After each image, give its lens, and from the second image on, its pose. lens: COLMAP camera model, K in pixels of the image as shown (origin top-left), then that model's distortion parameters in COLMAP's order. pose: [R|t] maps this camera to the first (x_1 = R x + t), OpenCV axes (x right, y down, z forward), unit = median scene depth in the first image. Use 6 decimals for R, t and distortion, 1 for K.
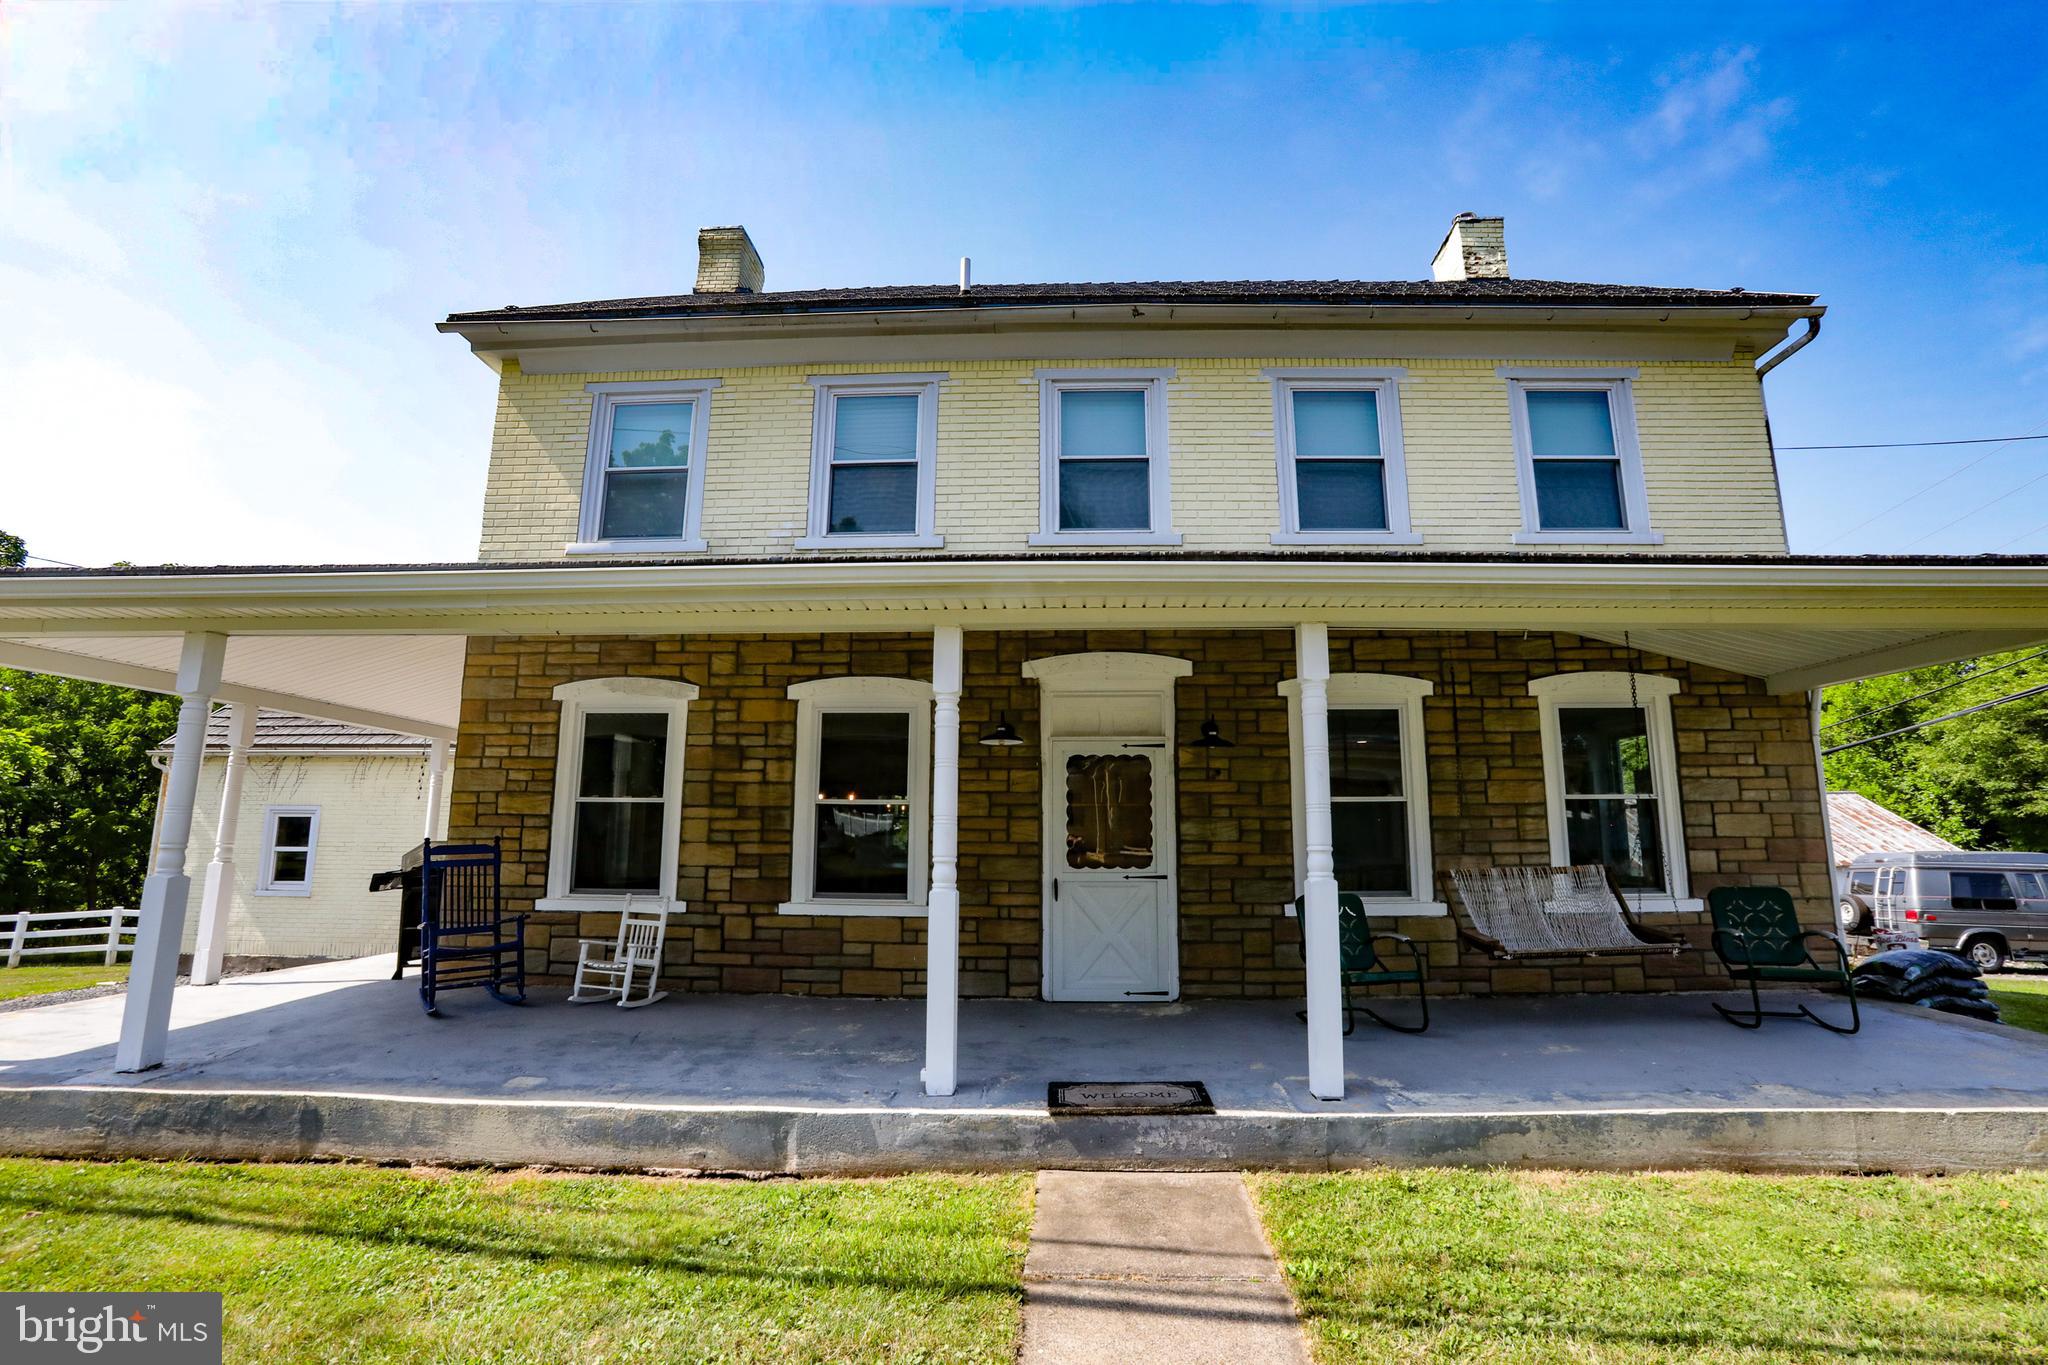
lens RADIAL K [[934.2, 0, 1027.5], [0, 934.2, 685.0], [0, 0, 1]] dist [-0.060011, 0.016922]
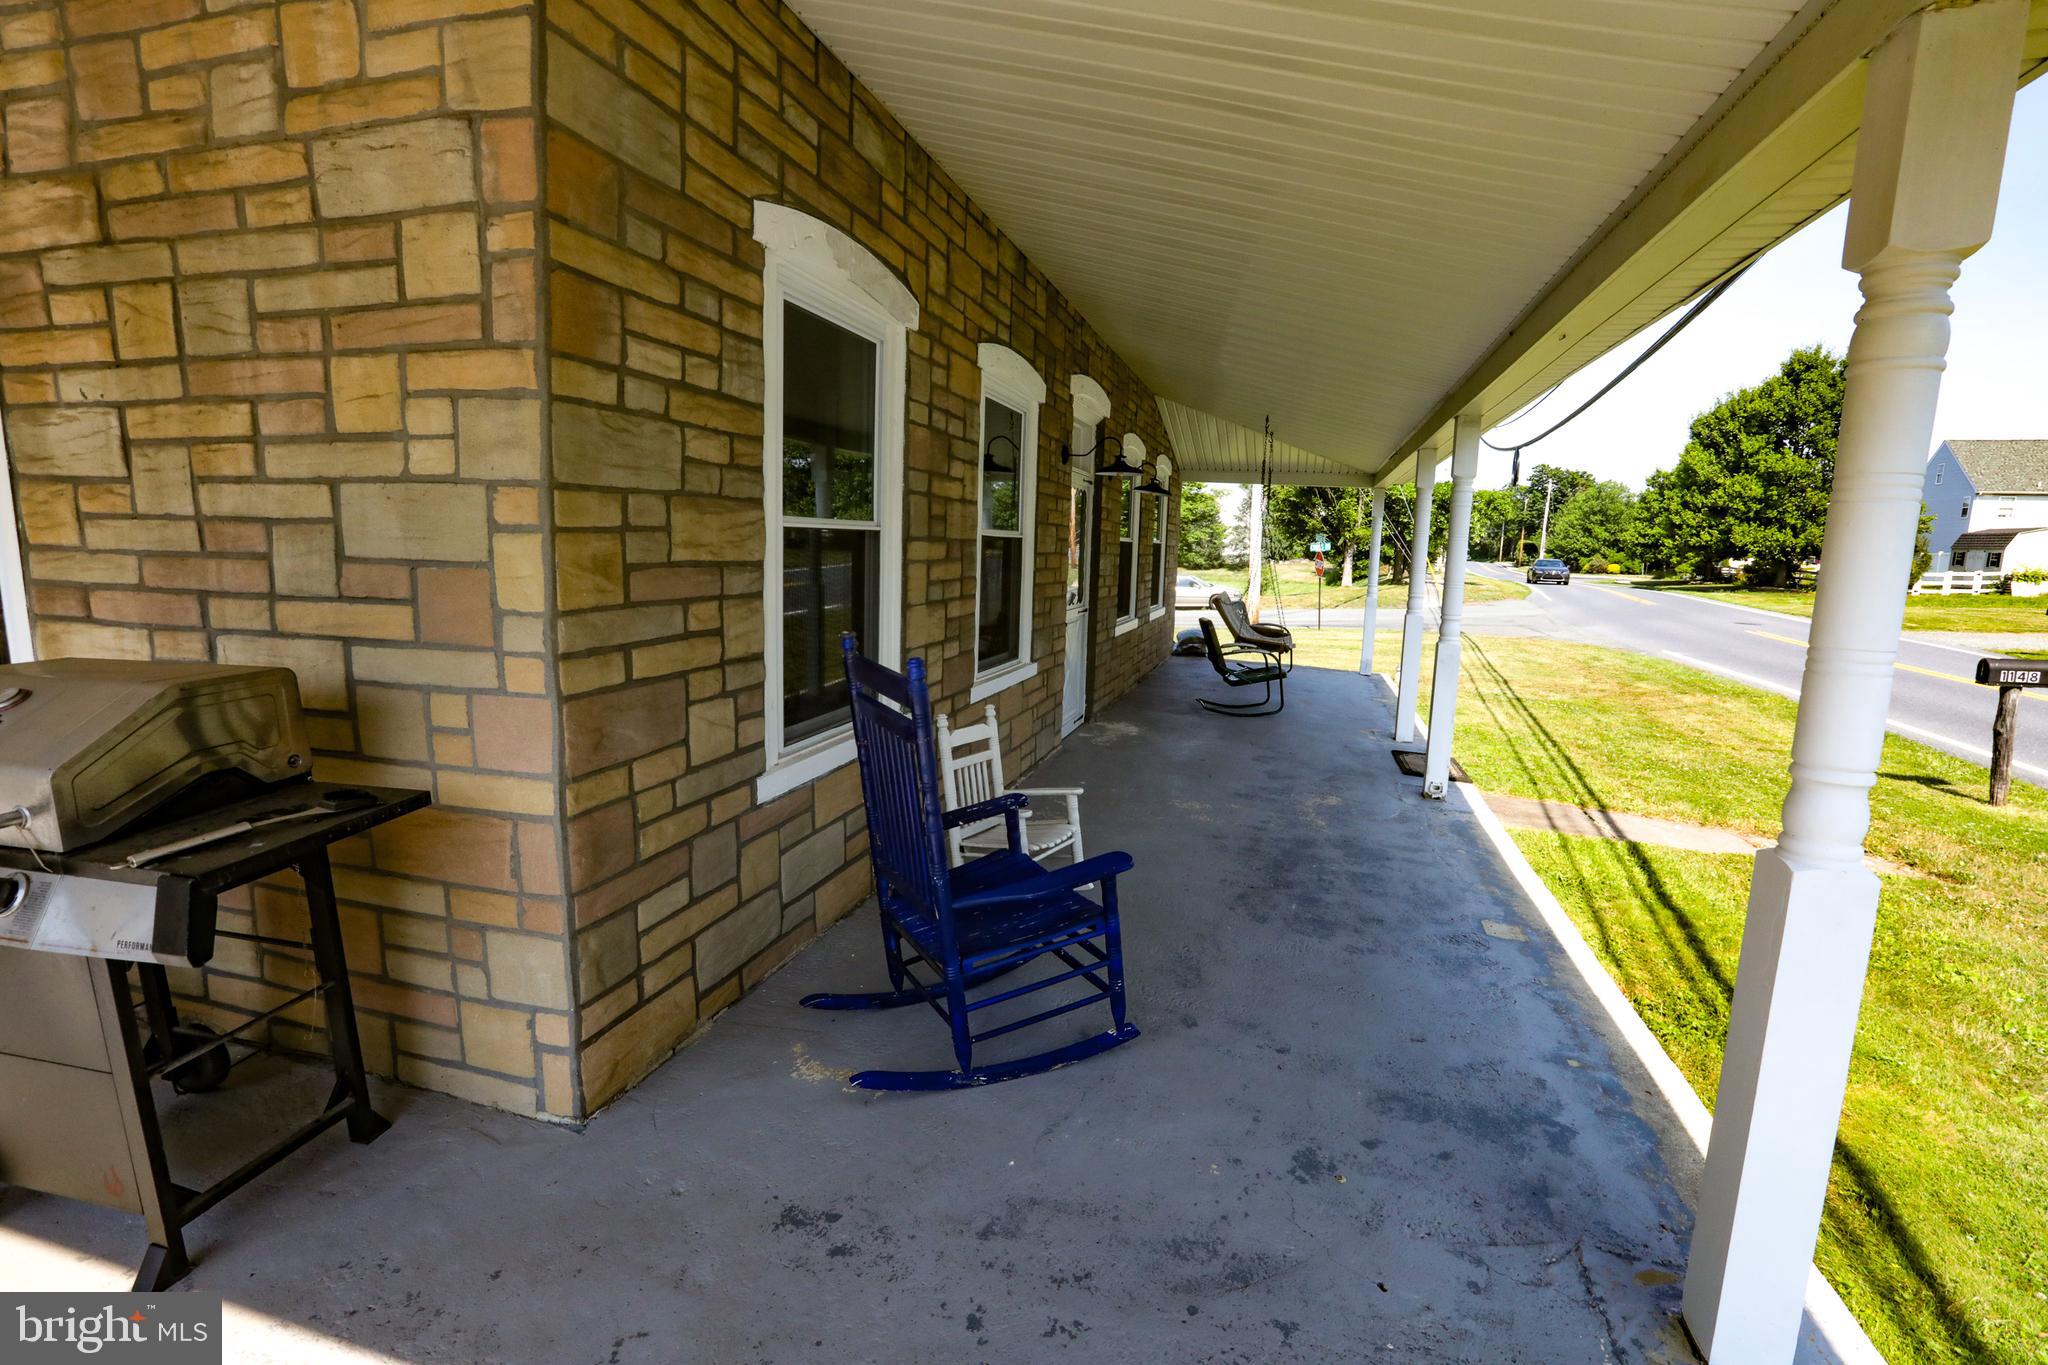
lens RADIAL K [[934.2, 0, 1056.6], [0, 934.2, 666.6], [0, 0, 1]] dist [-0.060011, 0.016922]
pose [[0.200370, -0.129988, 0.971059, -0.860174], [-0.194153, 0.966233, 0.169404, 0.093207], [-0.960290, -0.222477, 0.168367, 0.796617]]
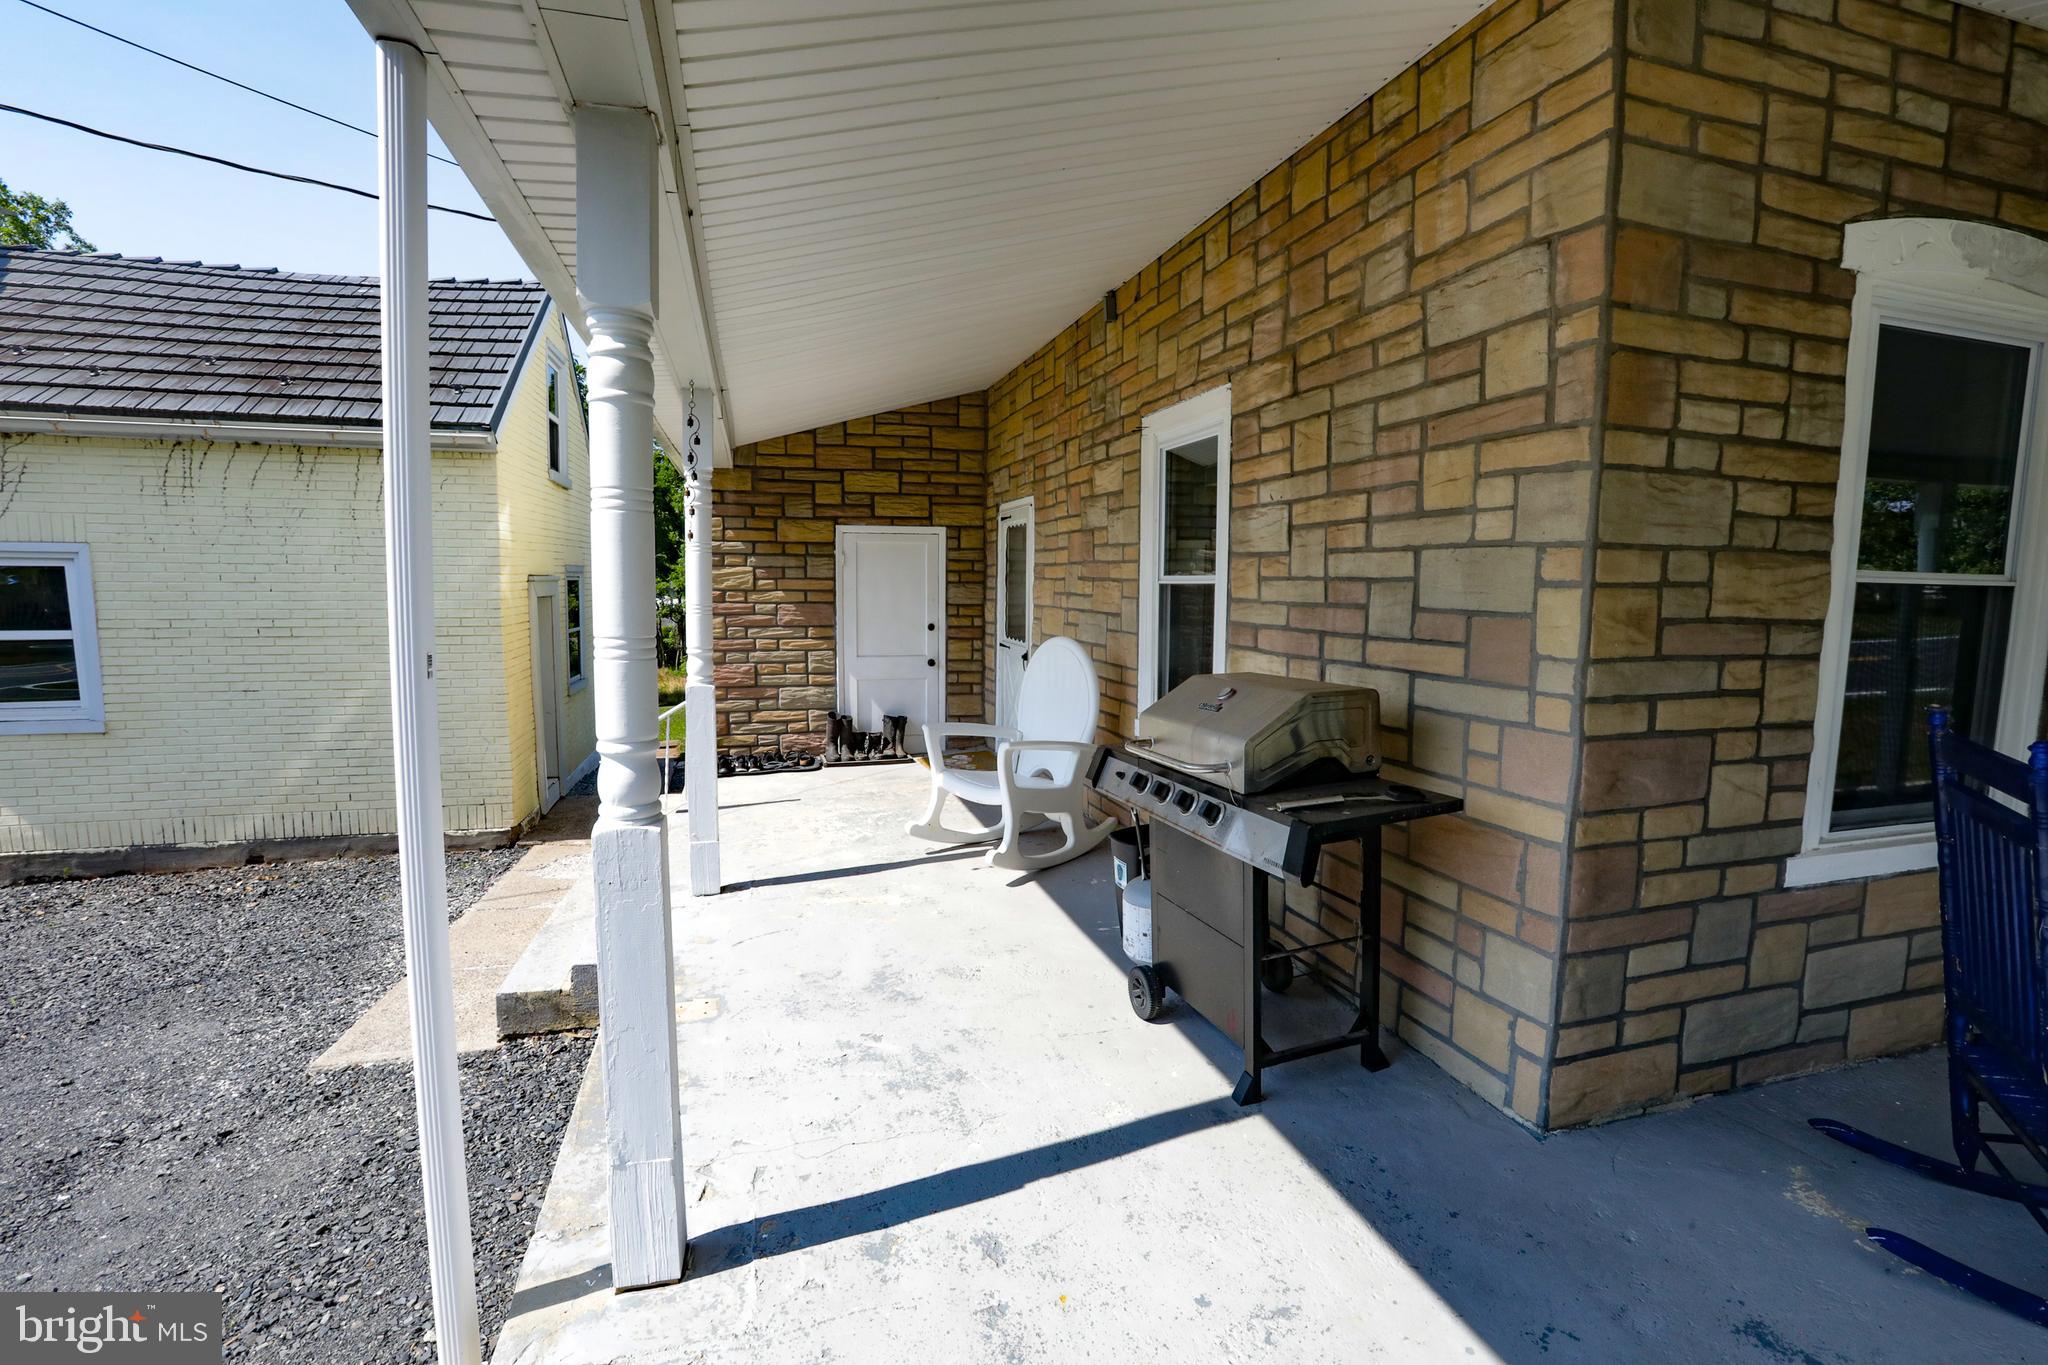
lens RADIAL K [[934.2, 0, 1023.8], [0, 934.2, 676.6], [0, 0, 1]] dist [-0.060011, 0.016922]
pose [[0.945735, -0.026396, 0.323864, -0.896128], [-0.063125, 0.962781, 0.262807, 0.090782], [-0.318747, -0.268990, 0.908870, 0.772811]]
